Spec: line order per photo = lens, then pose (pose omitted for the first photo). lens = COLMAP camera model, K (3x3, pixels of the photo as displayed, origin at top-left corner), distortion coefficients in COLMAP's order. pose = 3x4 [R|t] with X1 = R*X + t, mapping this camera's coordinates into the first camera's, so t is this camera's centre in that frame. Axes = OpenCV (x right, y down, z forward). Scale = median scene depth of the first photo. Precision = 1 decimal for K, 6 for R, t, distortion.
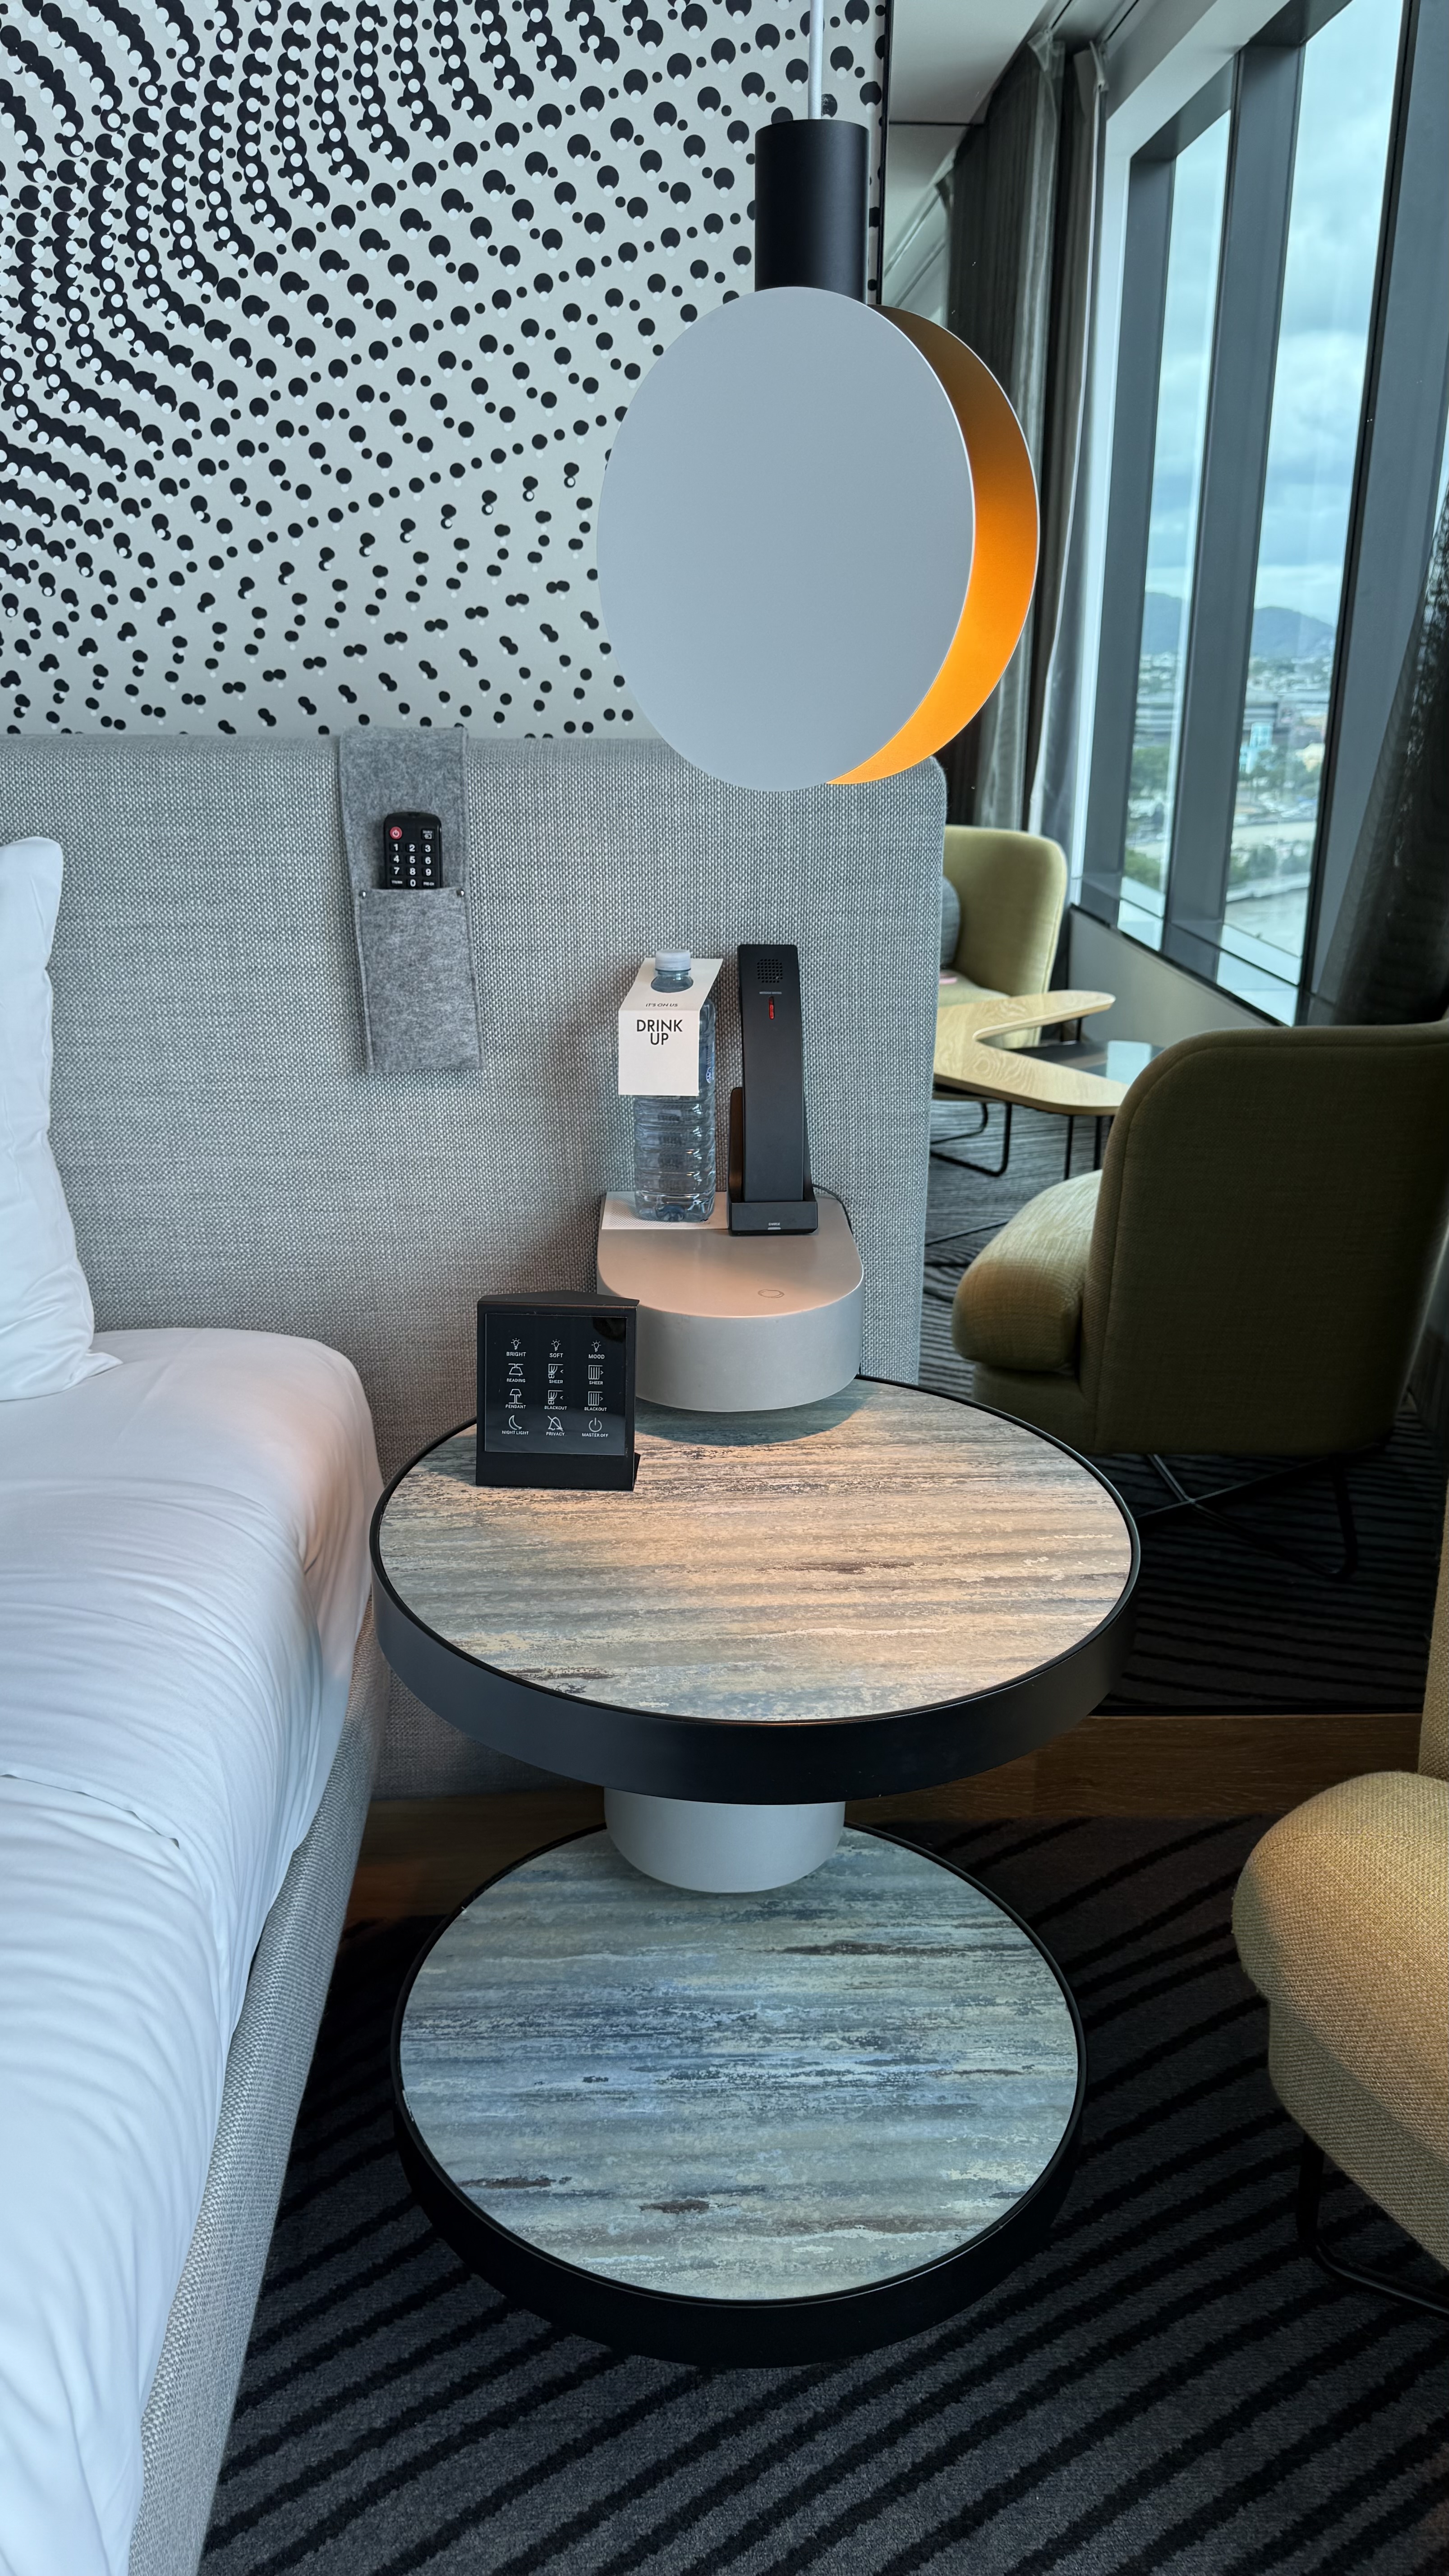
lens RADIAL K [[1921.9, 0, 724.5], [0, 1921.9, 1288.0], [0, 0, 1]] dist [0.004236, -0.000663]
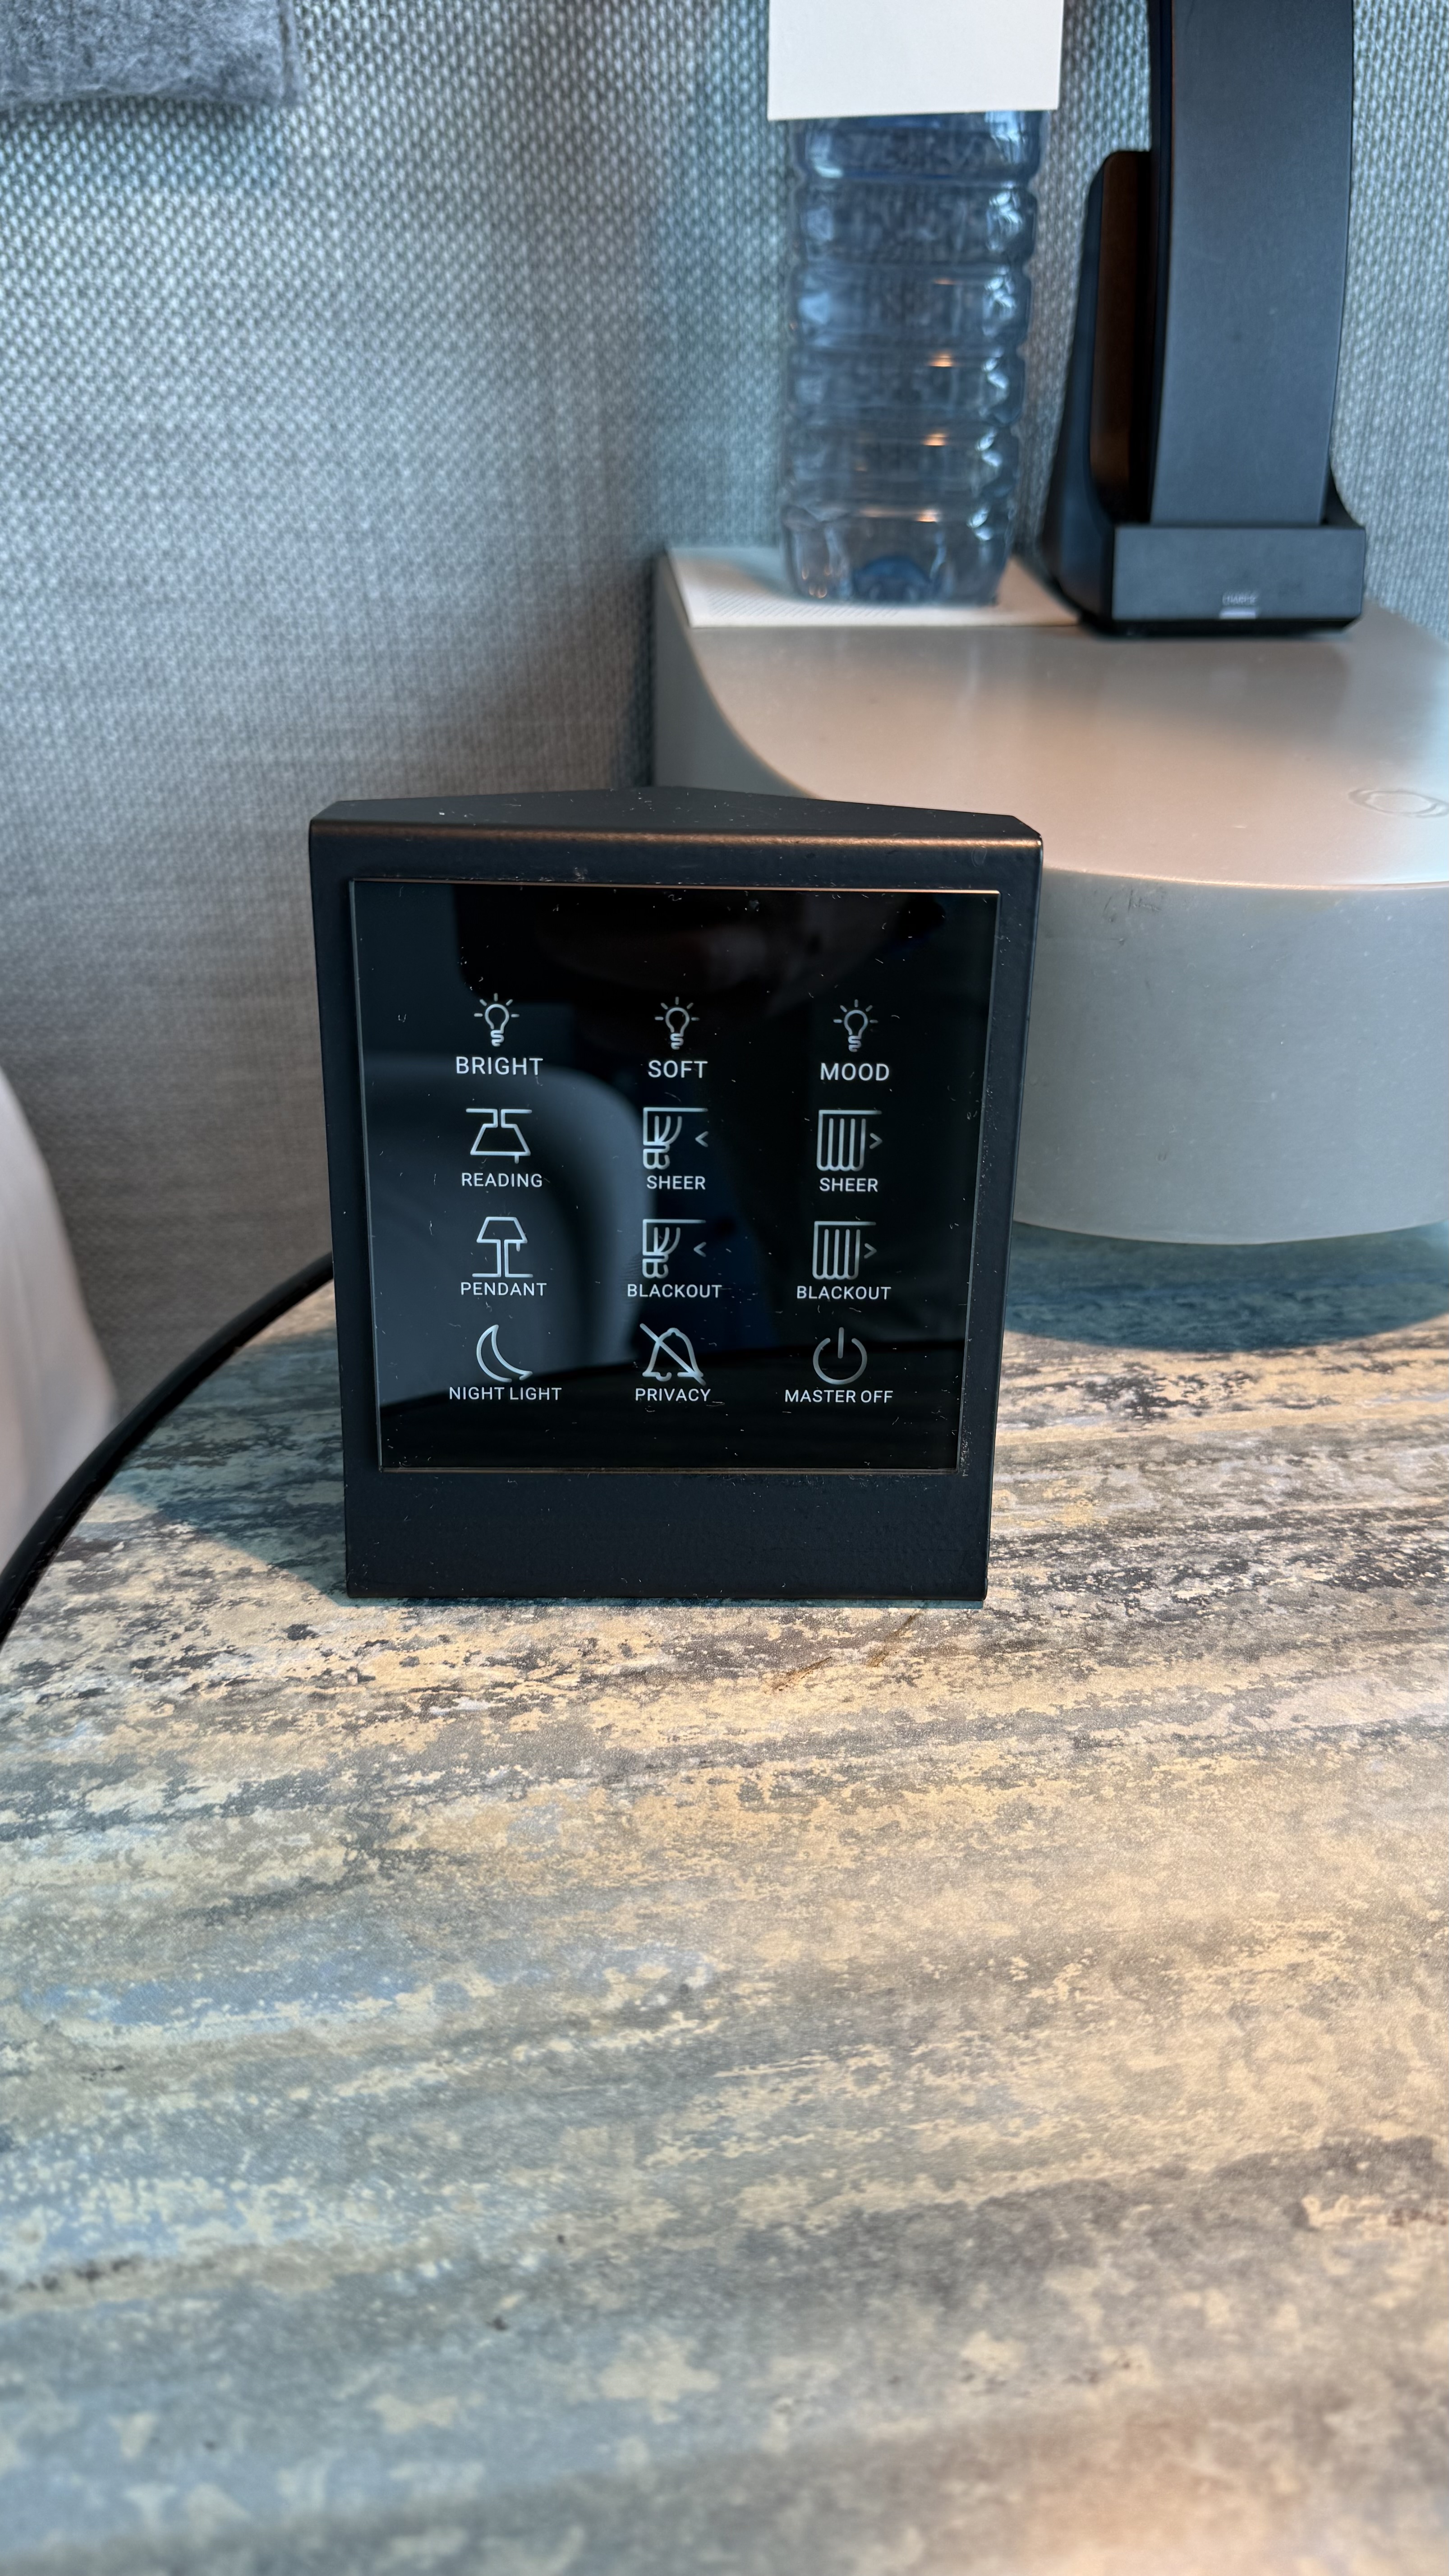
lens RADIAL K [[1921.9, 0, 724.5], [0, 1921.9, 1288.0], [0, 0, 1]] dist [0.004236, -0.000663]
pose [[0.997088, -0.024584, 0.072189, -0.094922], [0.009156, 0.978358, 0.206718, 0.013076], [-0.075708, -0.205455, 0.975734, 0.740372]]
